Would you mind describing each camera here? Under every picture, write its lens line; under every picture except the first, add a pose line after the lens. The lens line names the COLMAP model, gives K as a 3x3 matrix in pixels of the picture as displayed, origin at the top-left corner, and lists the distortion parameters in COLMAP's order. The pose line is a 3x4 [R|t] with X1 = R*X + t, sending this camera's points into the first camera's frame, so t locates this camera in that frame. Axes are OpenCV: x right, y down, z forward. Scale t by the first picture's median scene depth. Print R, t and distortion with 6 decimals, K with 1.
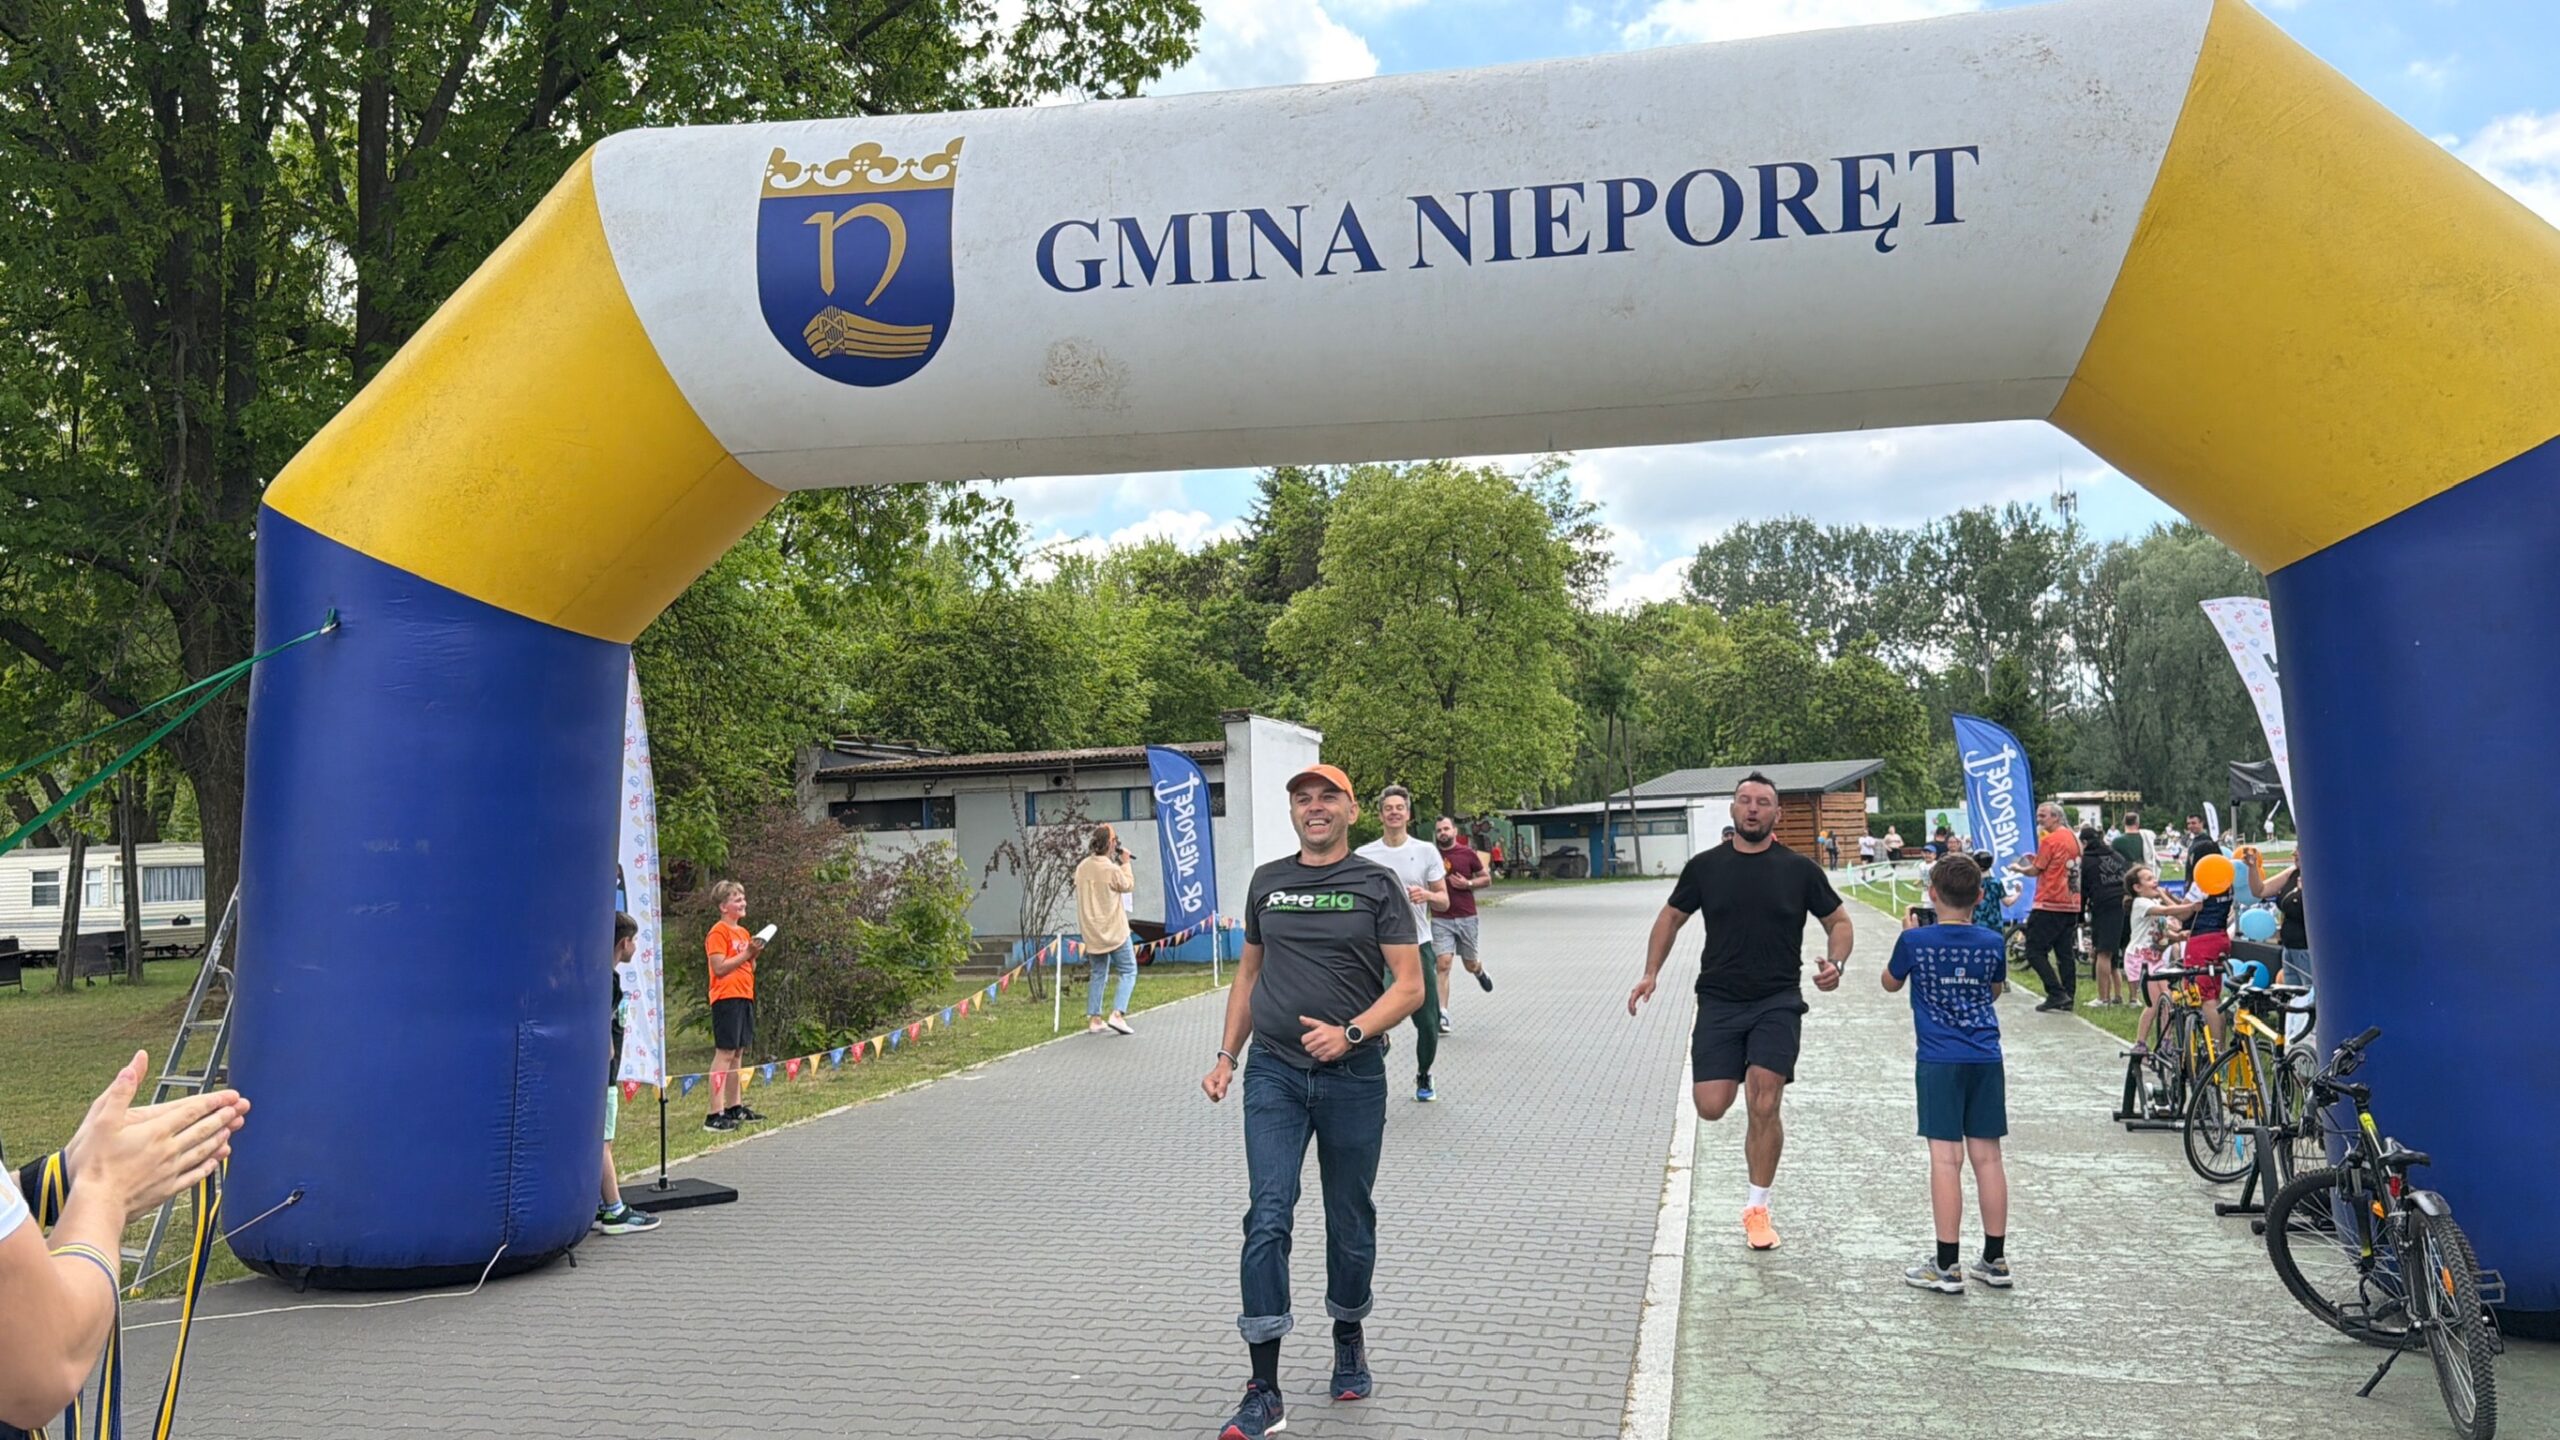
lens RADIAL K [[2137.8, 0, 1286.4], [0, 2137.8, 739.3], [0, 0, 1]] dist [0.201164, -0.424200]
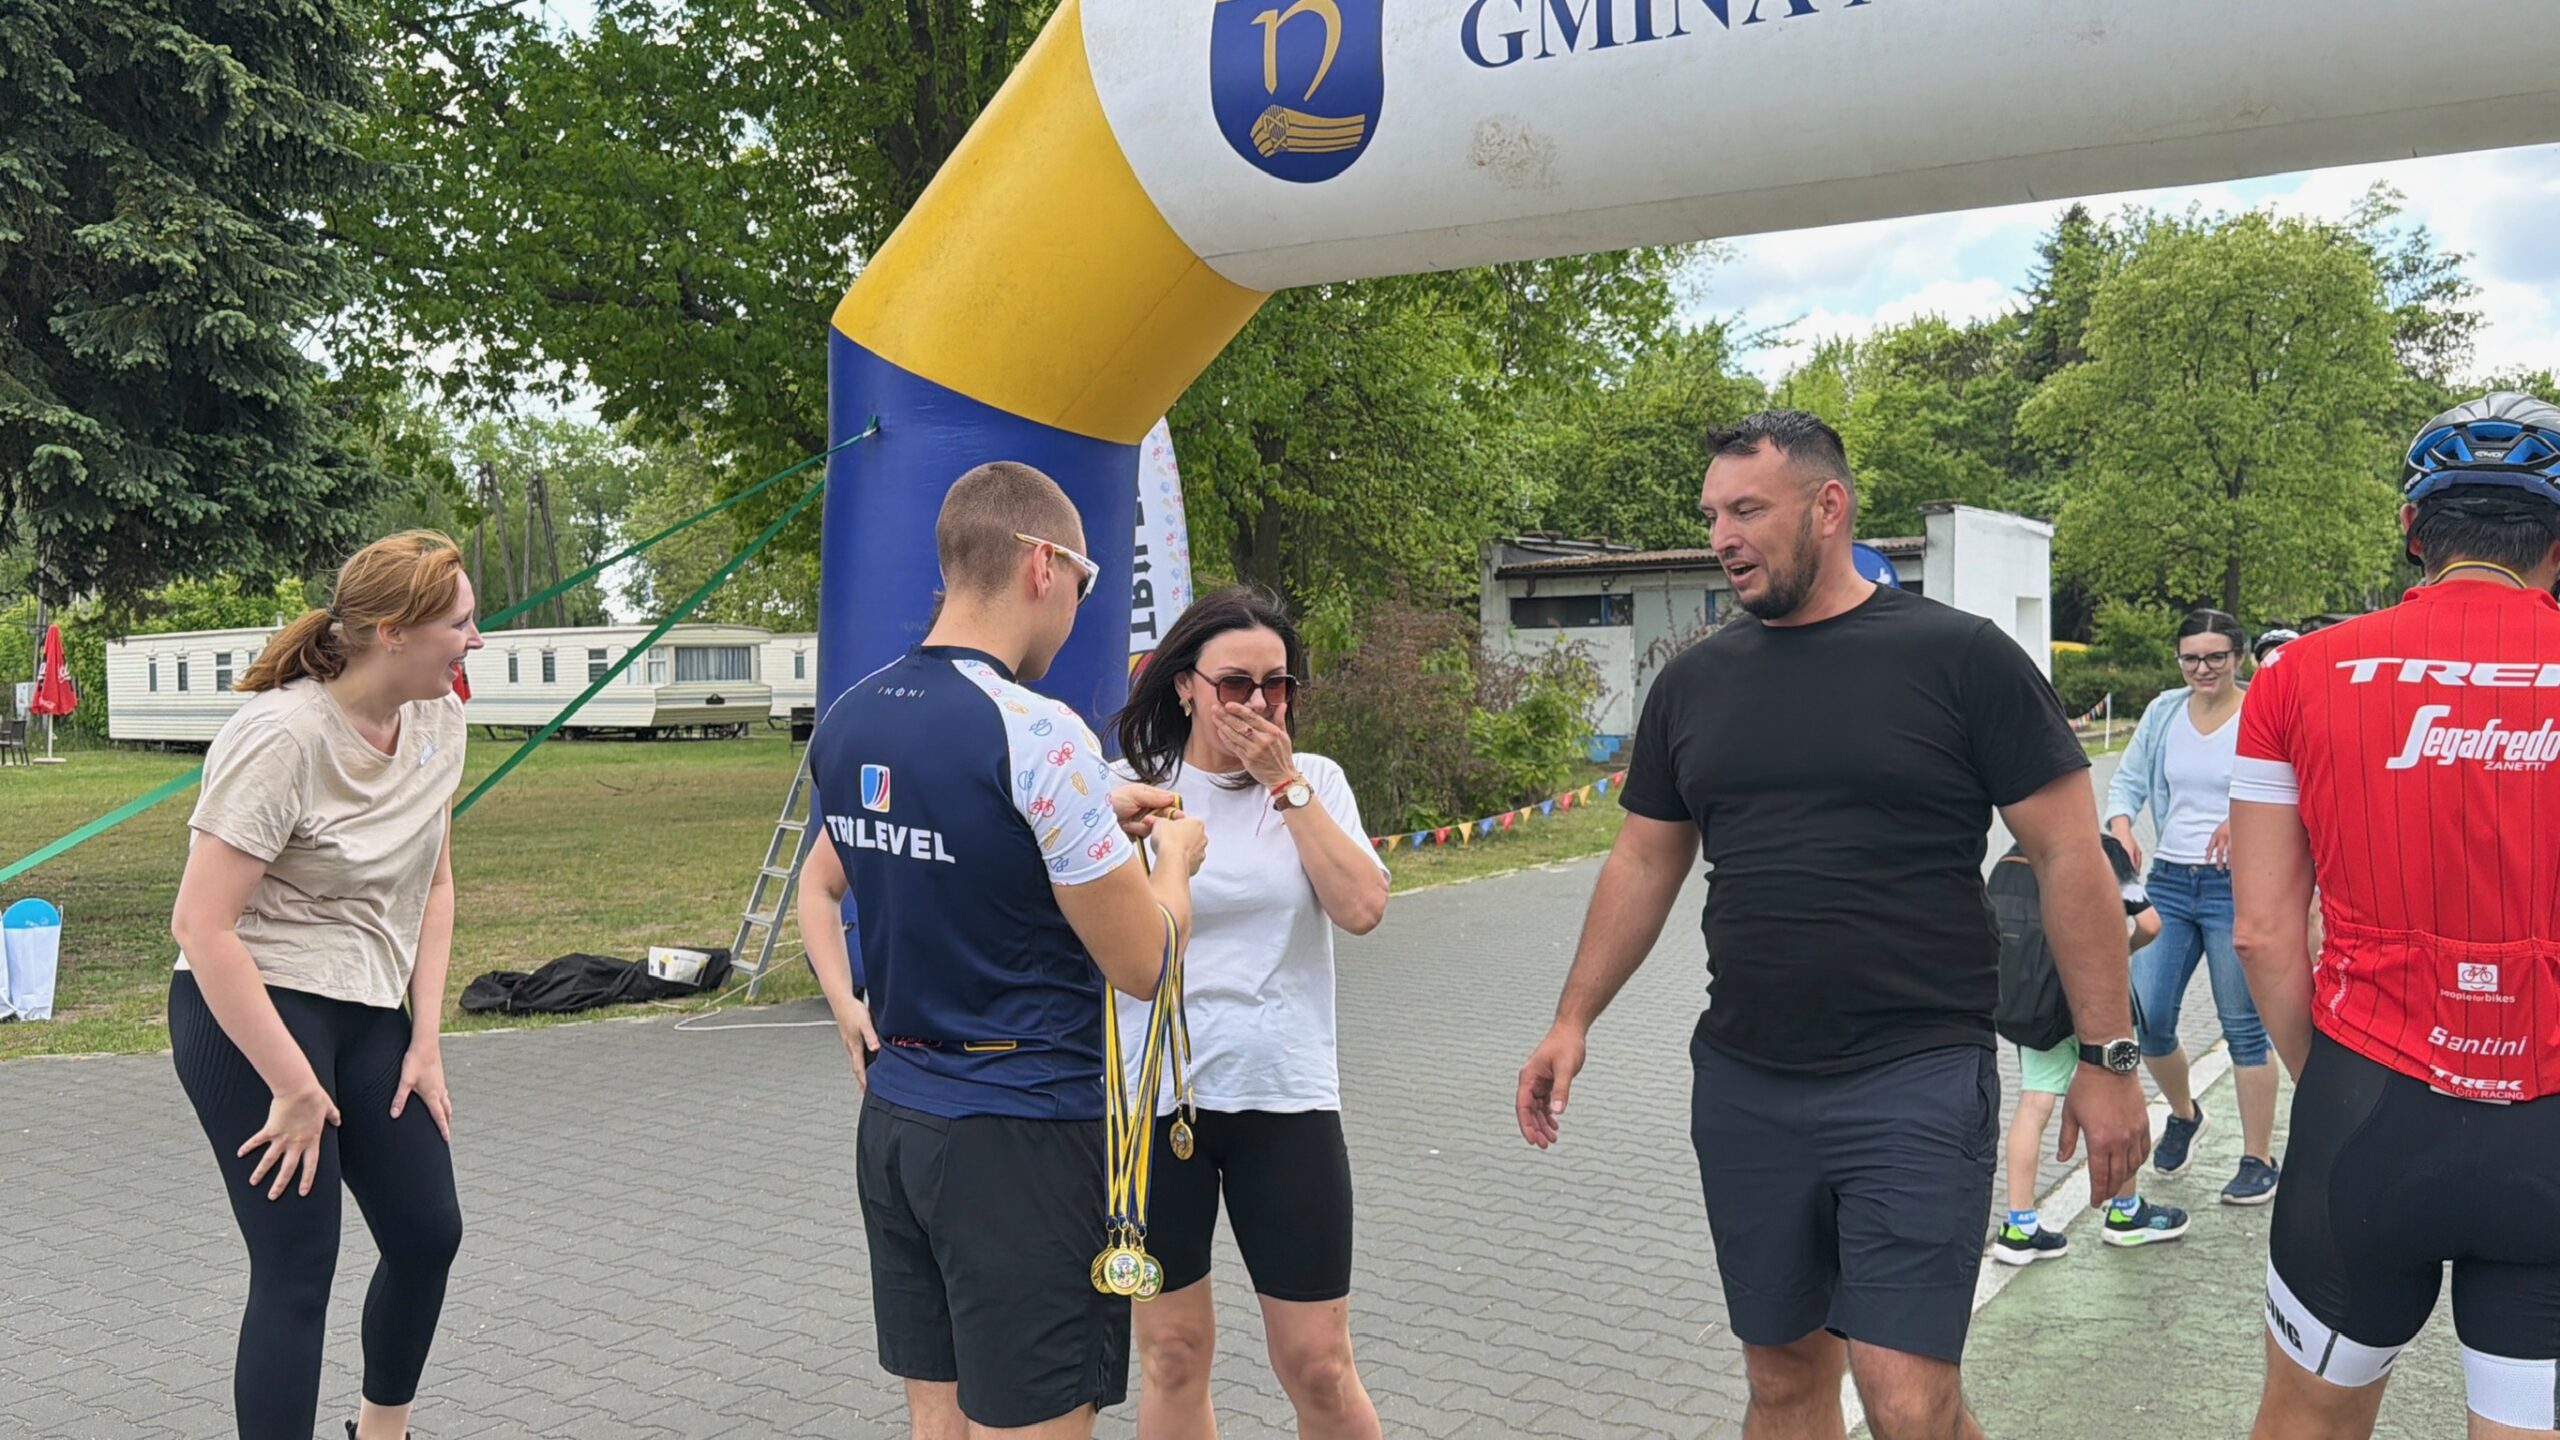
lens RADIAL K [[2154.5, 0, 1212.9], [0, 2154.5, 711.8], [0, 0, 1]] dist [0.114154, -0.219242]
pose [[0.923580, 0.030148, -0.382218, 0.036257], [0.000881, 0.996734, 0.080746, 0.000550], [0.383404, -0.074912, 0.920538, 0.006058]]
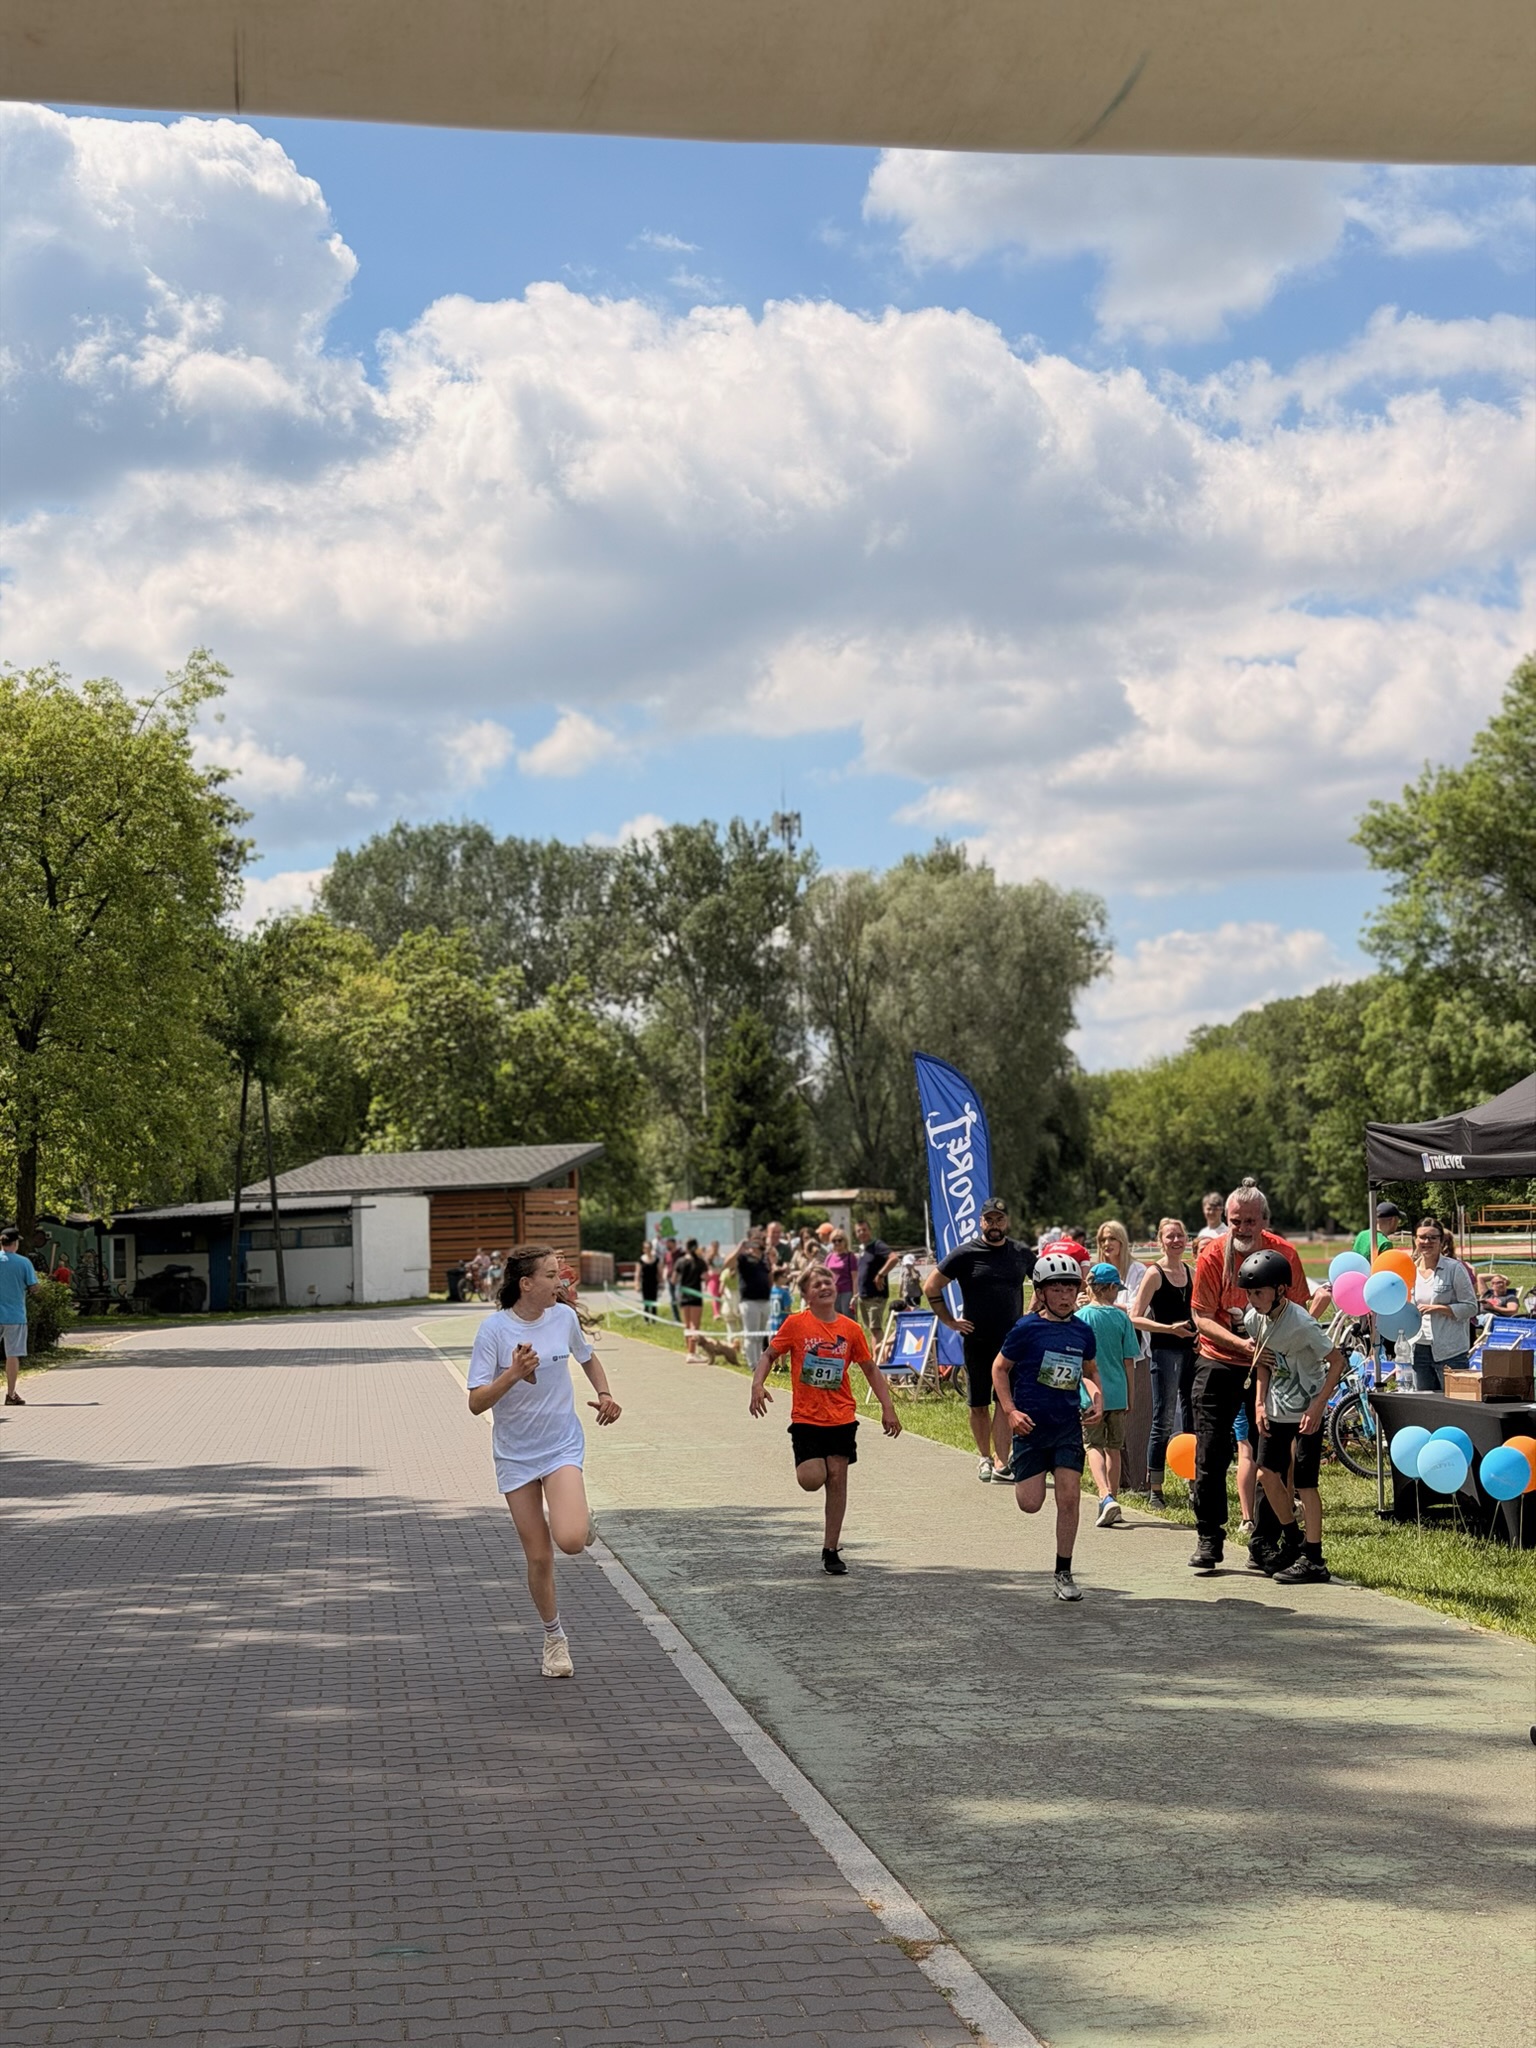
lens RADIAL K [[2812.8, 0, 789.2], [0, 2812.8, 1029.6], [0, 0, 1]] dist [0.148660, -0.084361]
pose [[0.932592, 0.026417, 0.359965, -0.021778], [-0.014111, 0.999224, -0.036773, 0.007837], [-0.360658, 0.029214, 0.932241, 0.130918]]
